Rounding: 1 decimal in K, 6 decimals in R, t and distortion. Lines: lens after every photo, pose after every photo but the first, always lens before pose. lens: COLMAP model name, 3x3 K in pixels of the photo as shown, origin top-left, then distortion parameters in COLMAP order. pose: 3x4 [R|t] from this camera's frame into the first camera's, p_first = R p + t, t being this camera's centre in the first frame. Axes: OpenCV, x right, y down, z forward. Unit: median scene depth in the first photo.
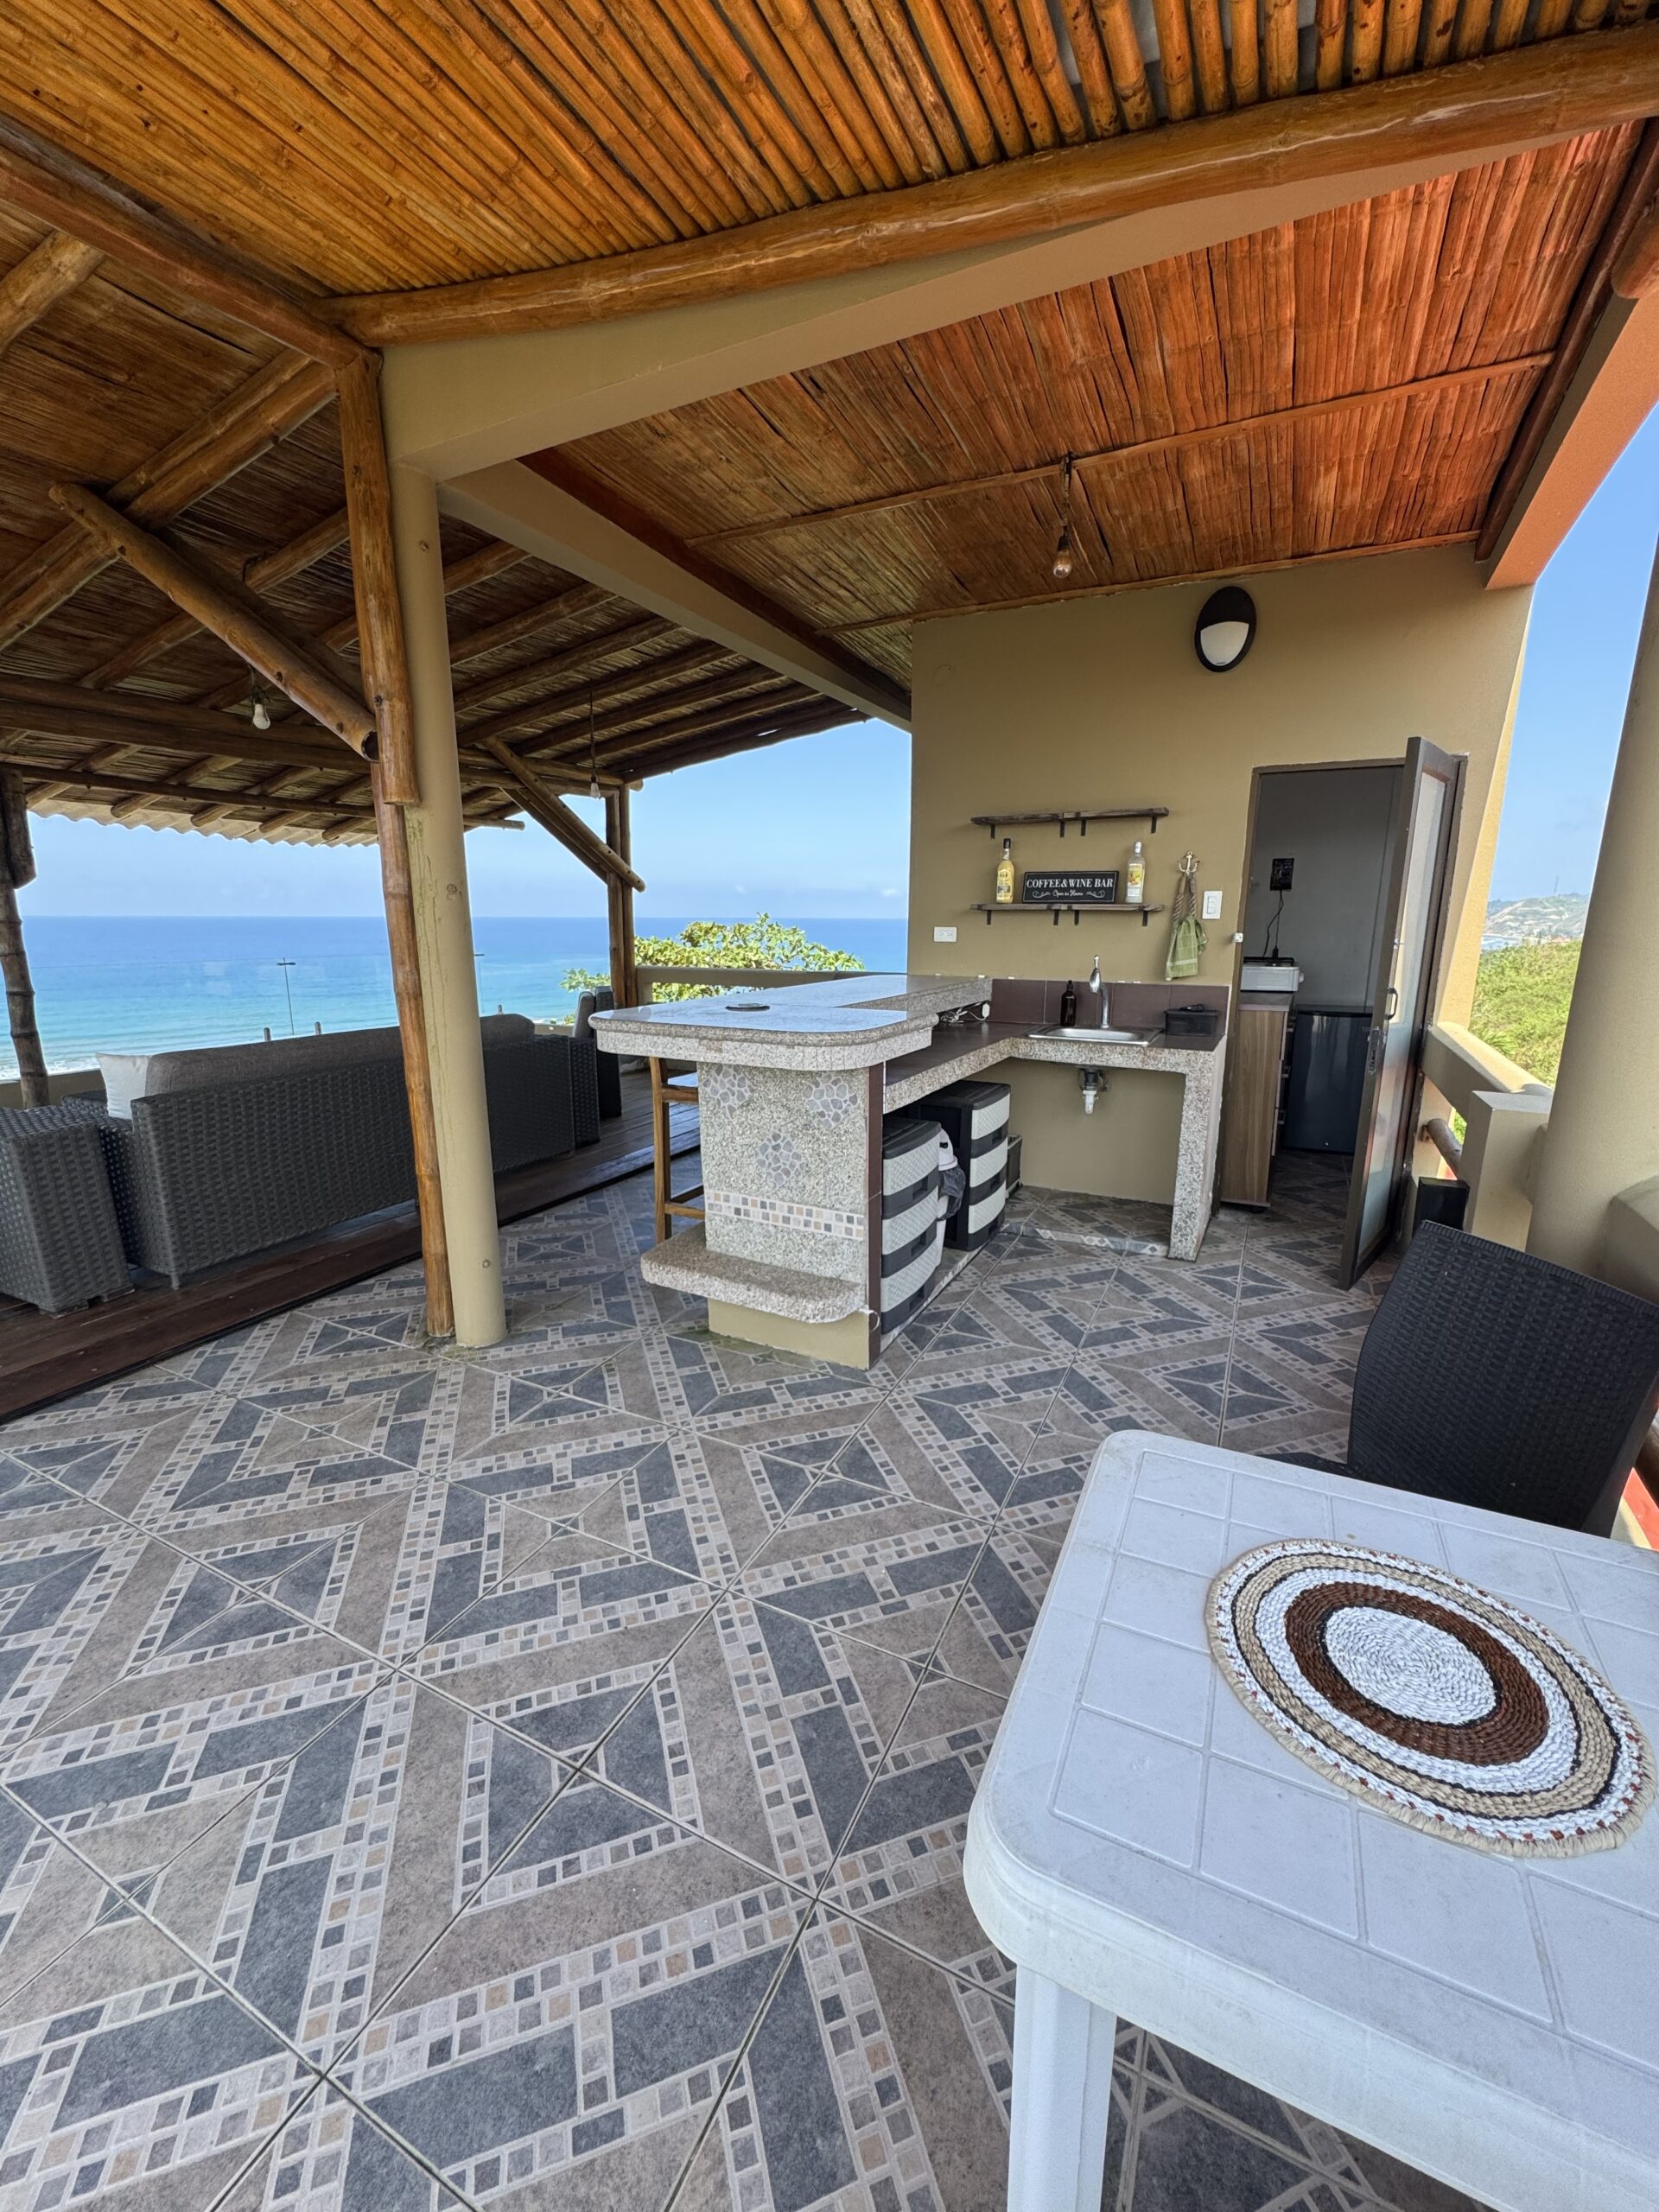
lens RADIAL K [[882.9, 0, 828.0], [0, 882.9, 1104.6], [0, 0, 1]] dist [-0.002868, 0.000637]
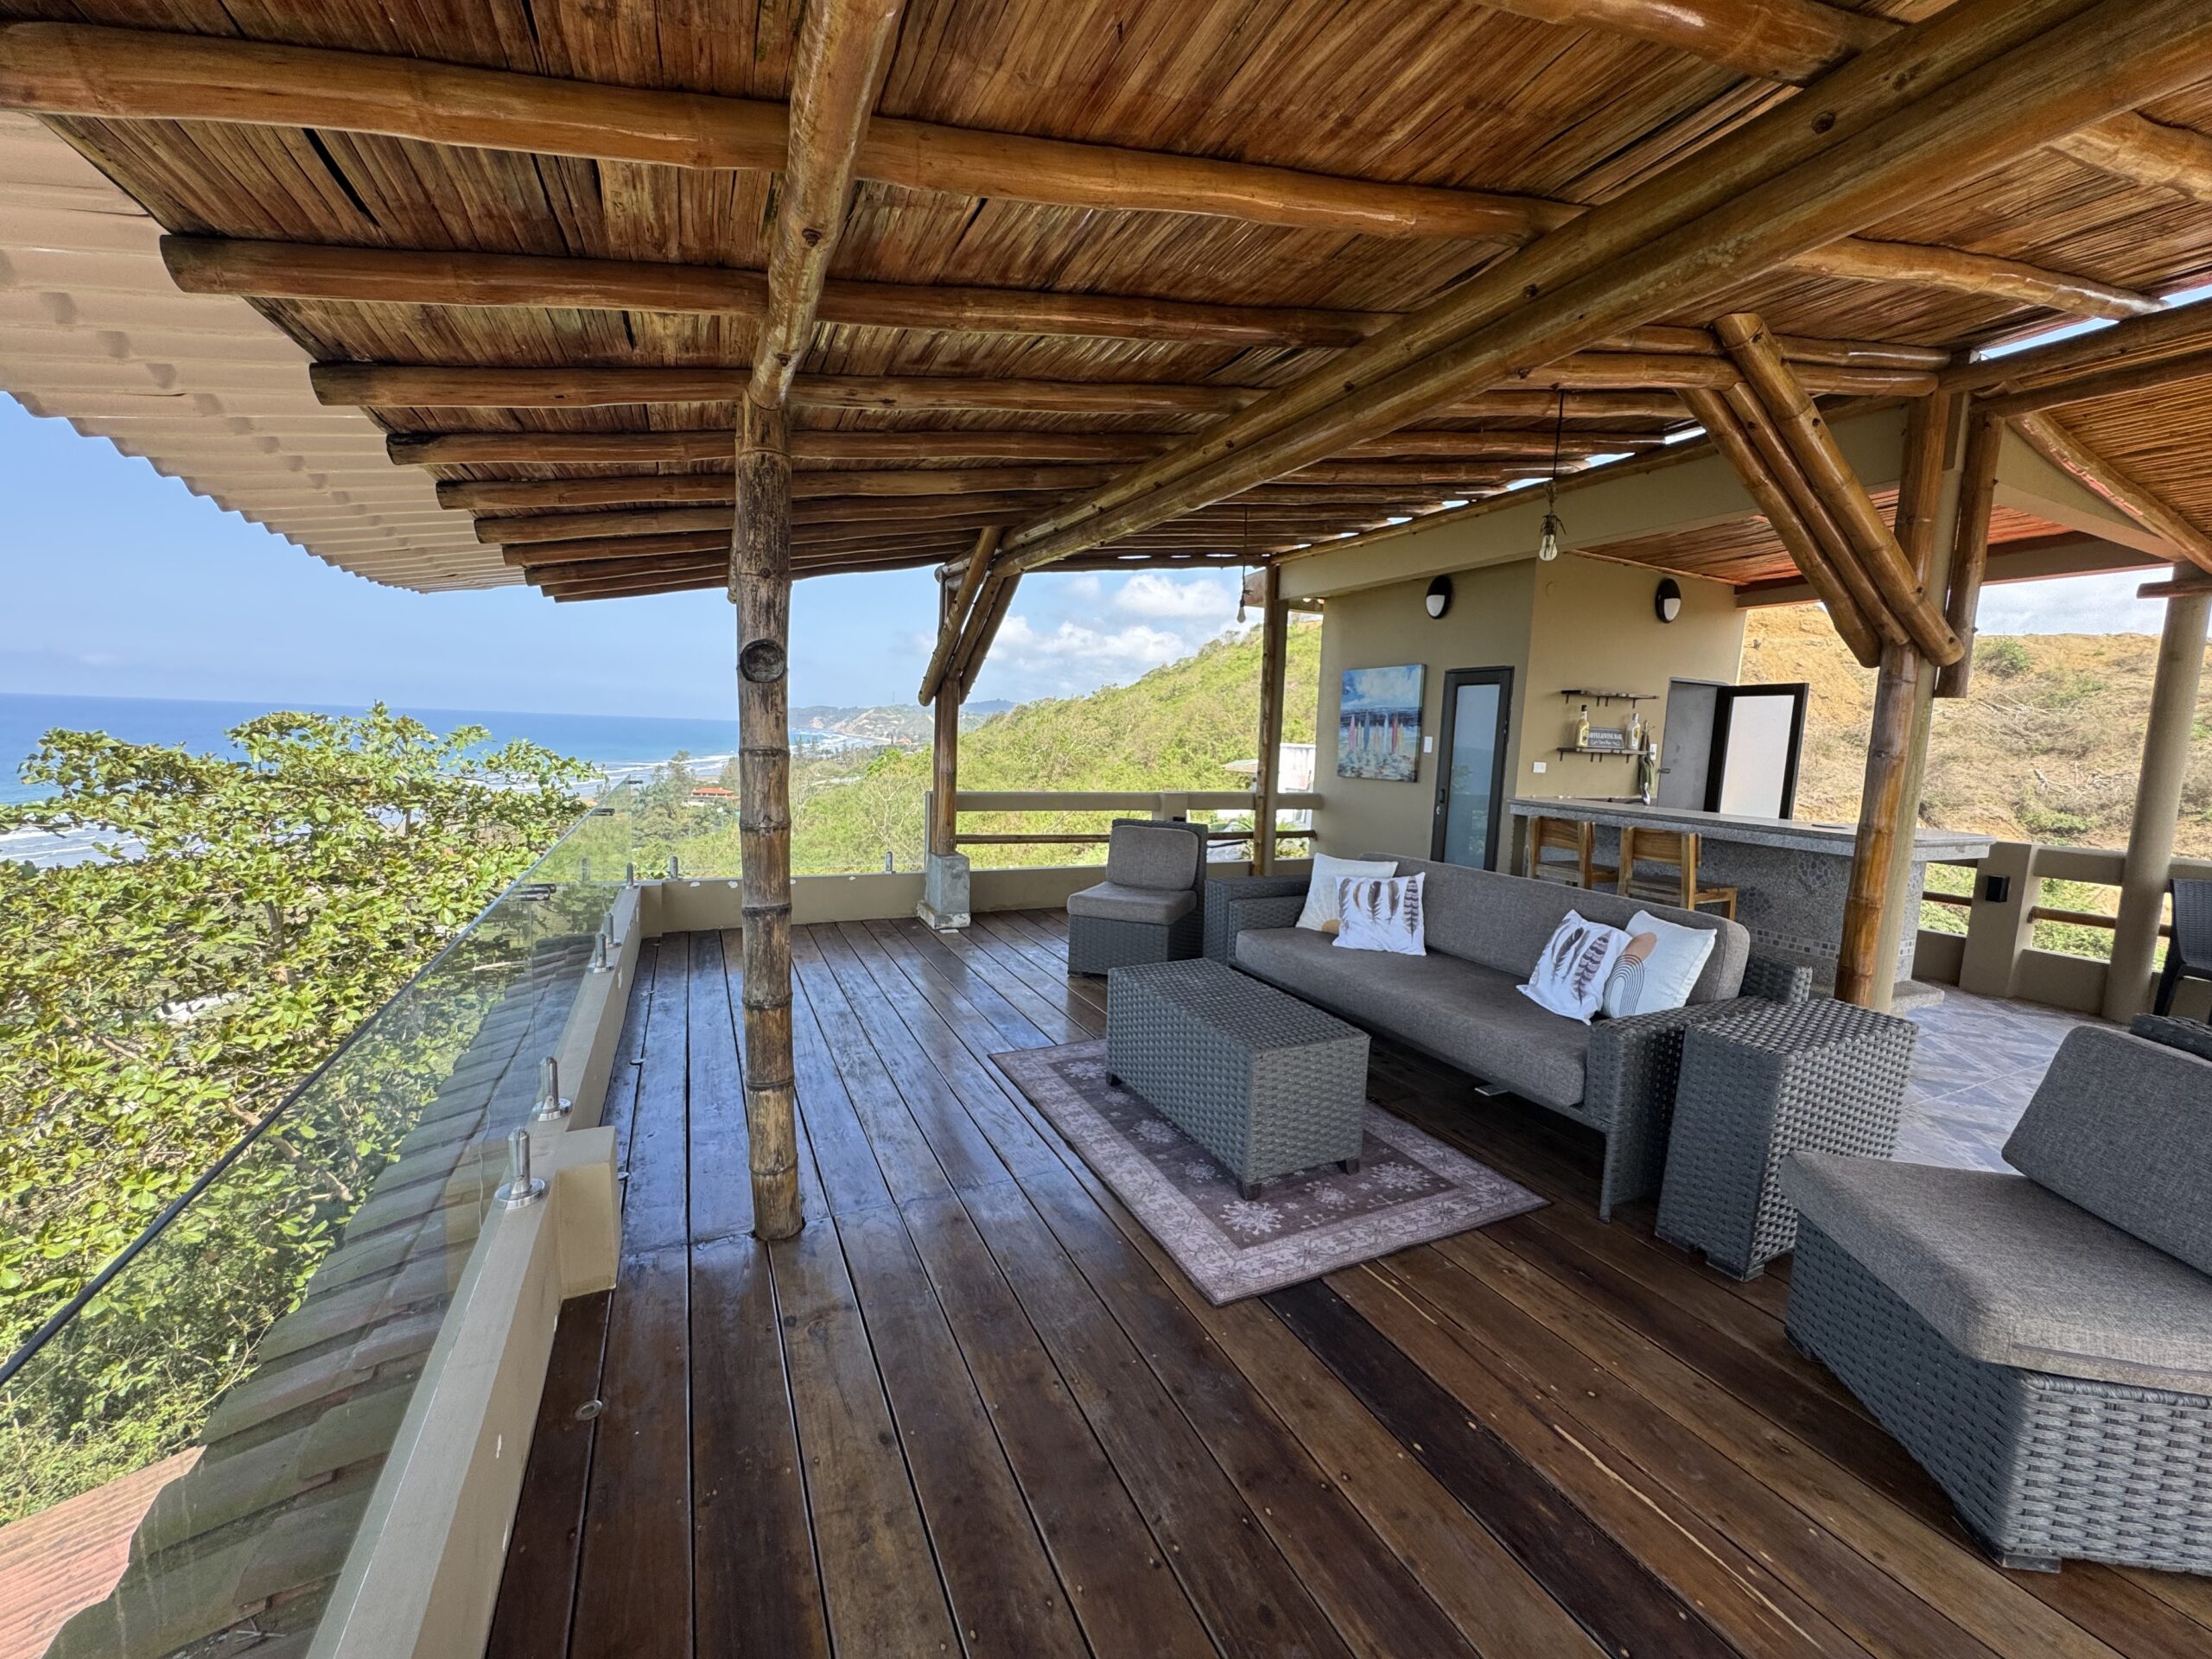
lens RADIAL K [[882.9, 0, 1105.7], [0, 882.9, 843.0], [0, 0, 1]] dist [-0.002868, 0.000637]
pose [[0.610698, -0.077644, 0.788047, -2.266007], [0.127996, 0.991774, -0.001474, -0.265445], [-0.781450, 0.101767, 0.615613, 1.129976]]
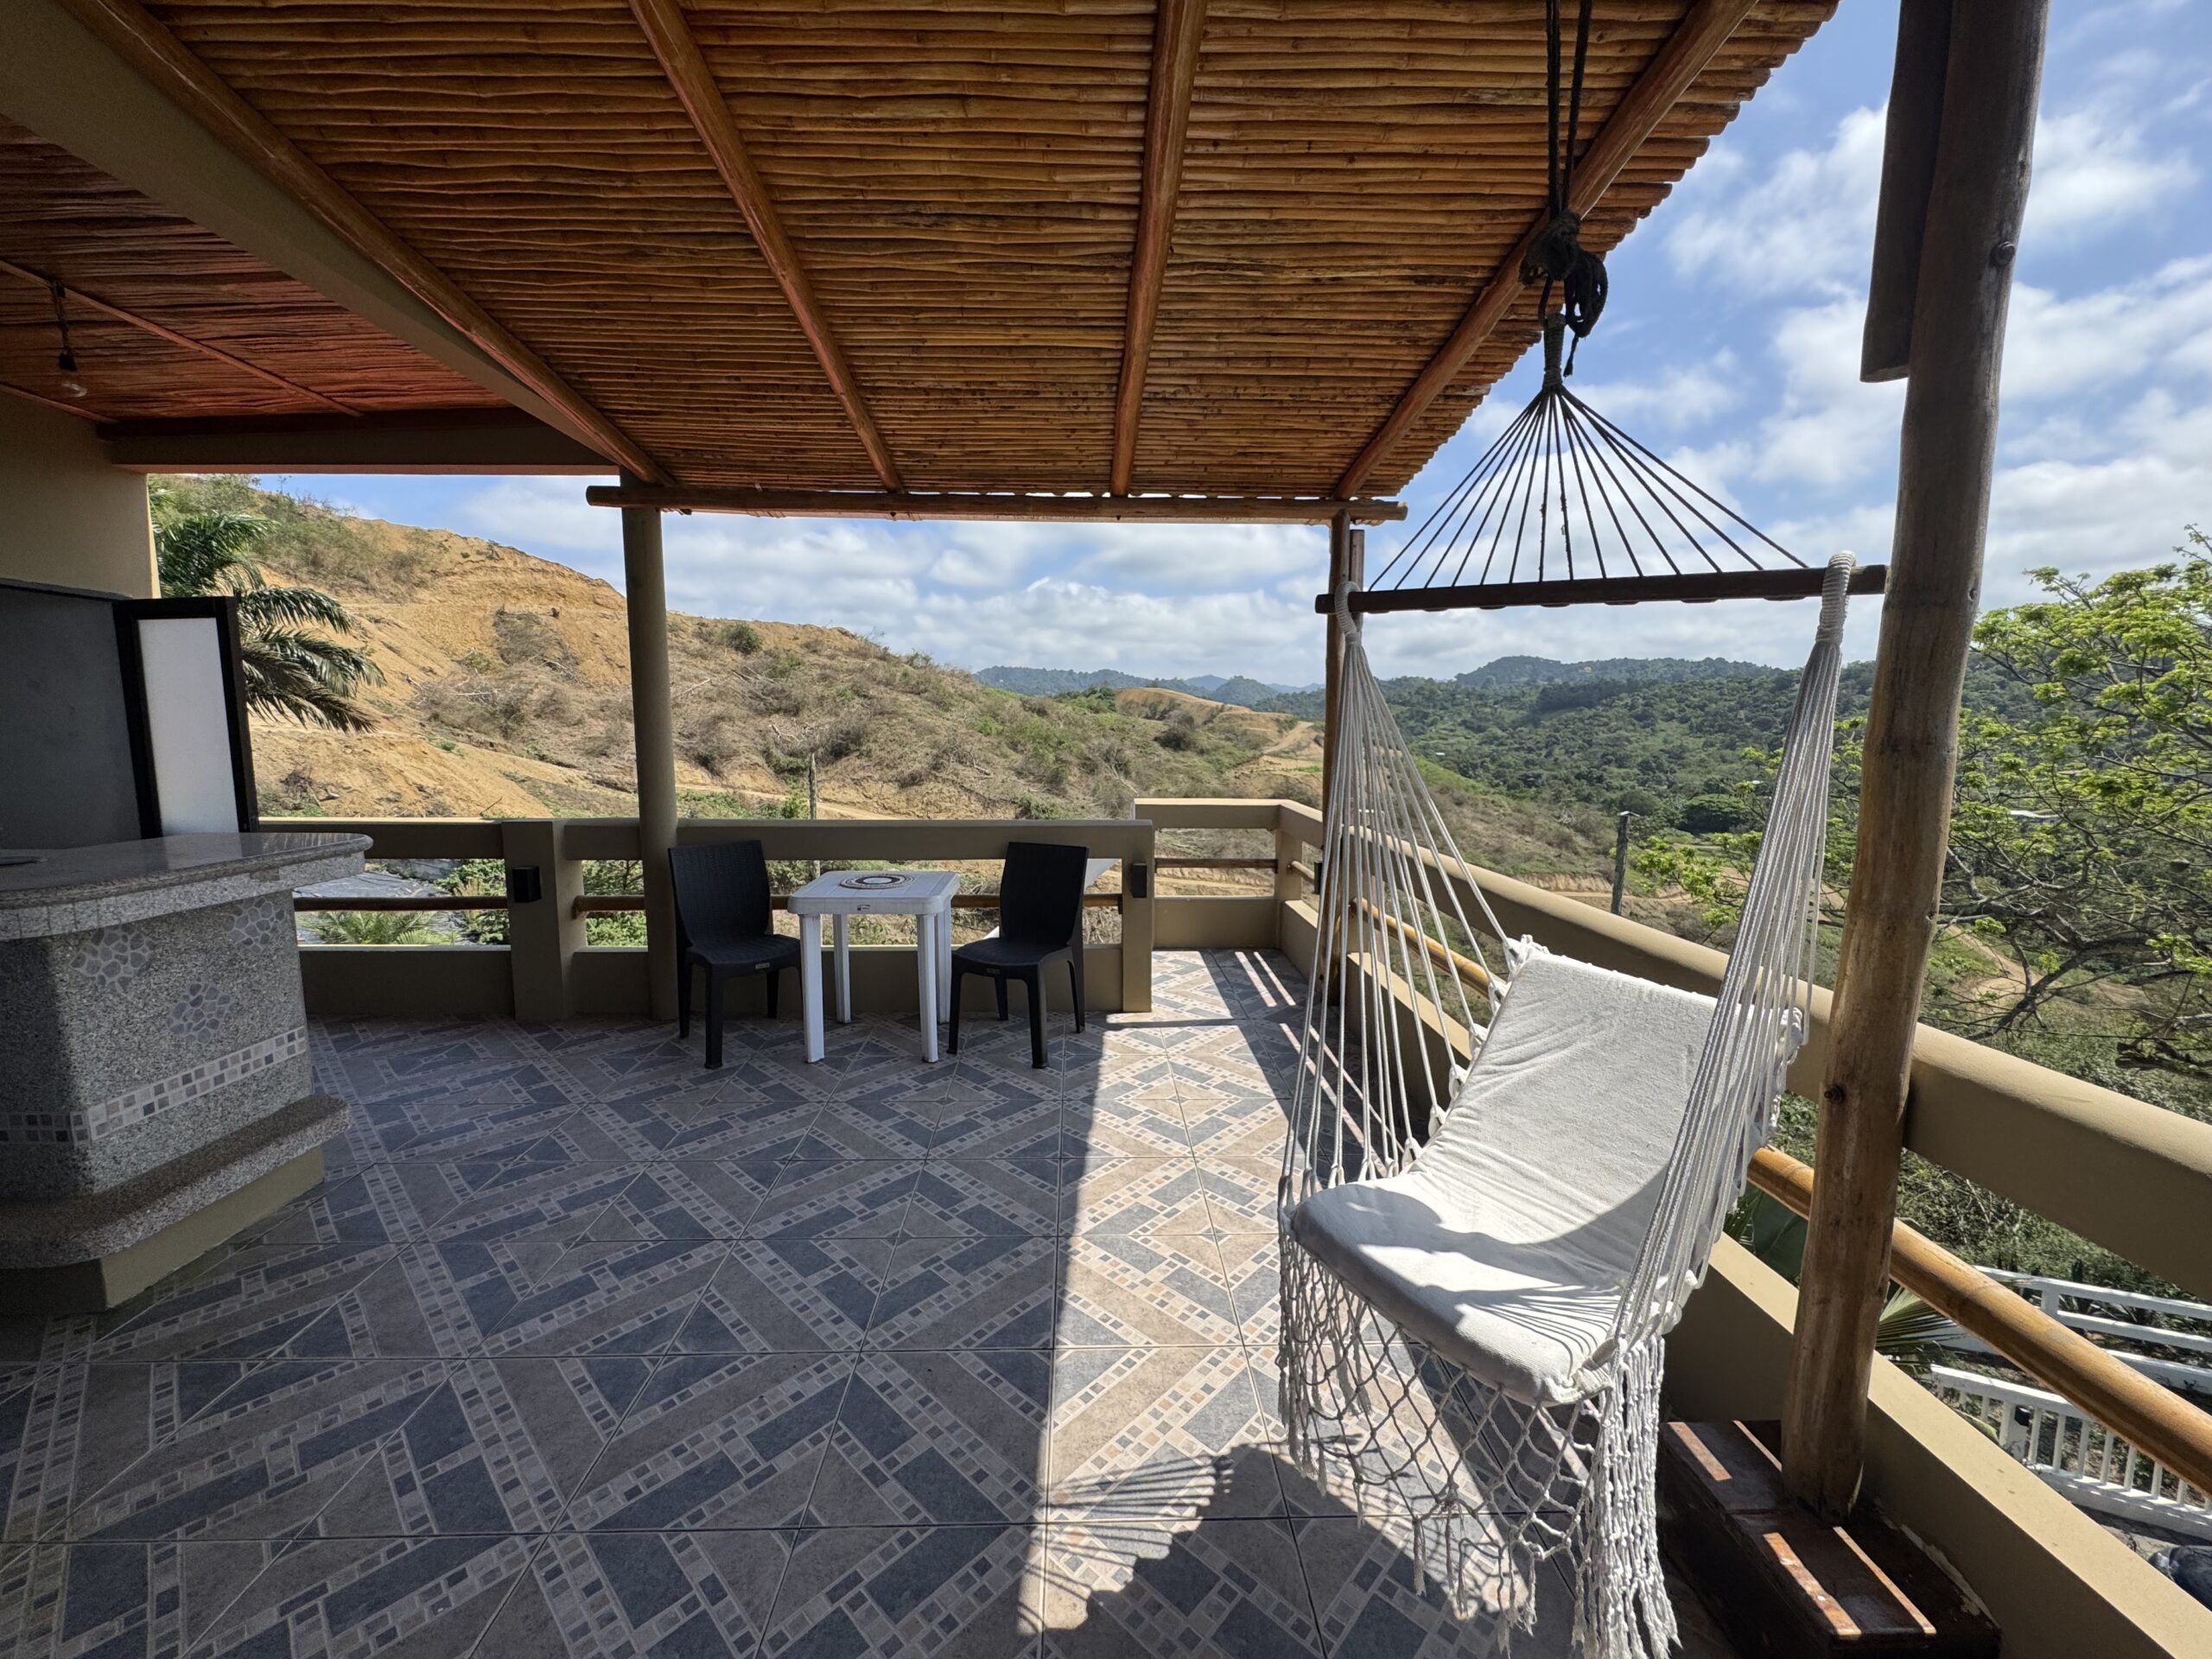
lens RADIAL K [[882.9, 0, 1105.2], [0, 882.9, 830.9], [0, 0, 1]] dist [-0.002868, 0.000637]
pose [[-0.478102, -0.108196, 0.871615, -1.261420], [0.178763, 0.959624, 0.217177, -0.145354], [-0.859920, 0.259645, -0.439457, 0.593310]]
